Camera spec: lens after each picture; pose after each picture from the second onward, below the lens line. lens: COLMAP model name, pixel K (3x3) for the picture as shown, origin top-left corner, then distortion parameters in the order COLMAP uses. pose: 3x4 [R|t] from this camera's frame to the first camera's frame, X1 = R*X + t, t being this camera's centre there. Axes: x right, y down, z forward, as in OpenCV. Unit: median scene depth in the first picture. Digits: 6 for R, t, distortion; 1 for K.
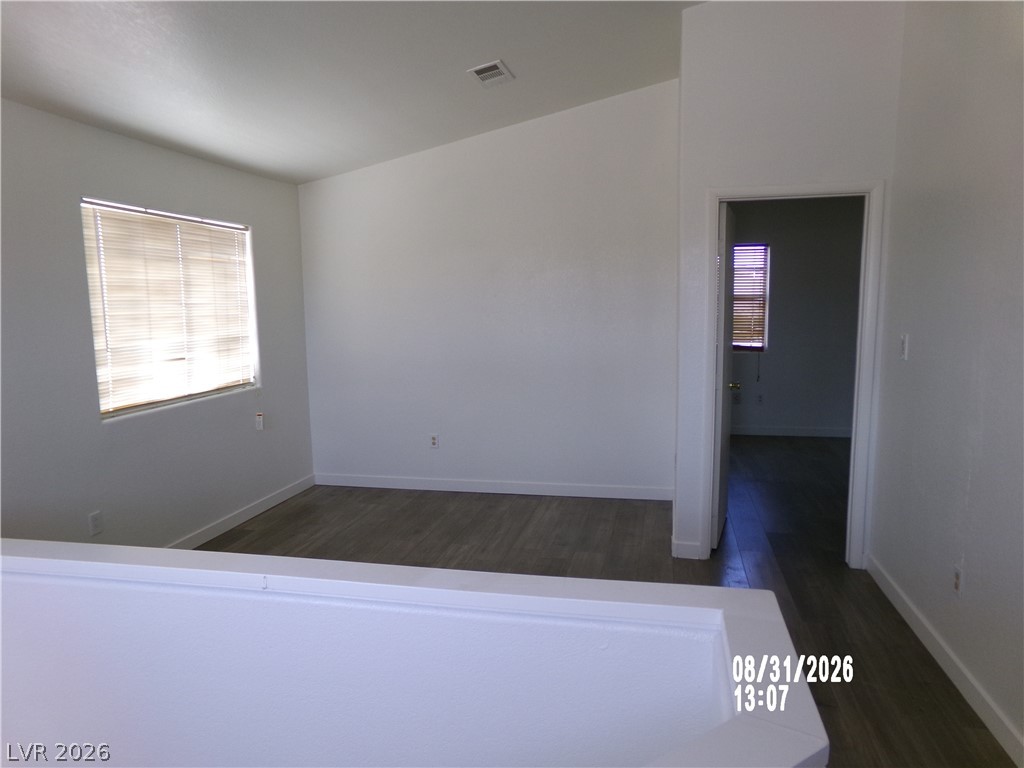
lens RADIAL K [[704.1, 0, 510.3], [0, 704.1, 390.6], [0, 0, 1]] dist [-0.141083, 0.264972]
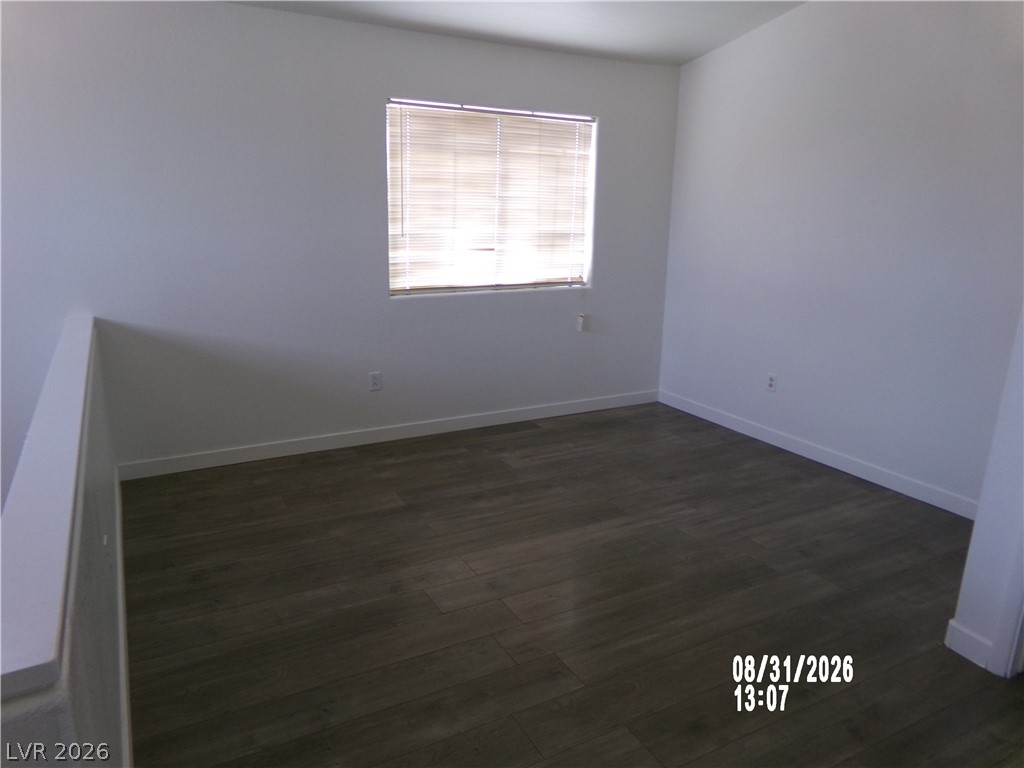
lens RADIAL K [[704.1, 0, 510.3], [0, 704.1, 390.6], [0, 0, 1]] dist [-0.141083, 0.264972]
pose [[0.659861, 0.225831, -0.716648, 0.348027], [-0.128597, 0.973635, 0.188407, -0.041004], [0.740302, -0.032164, 0.671505, 0.295852]]
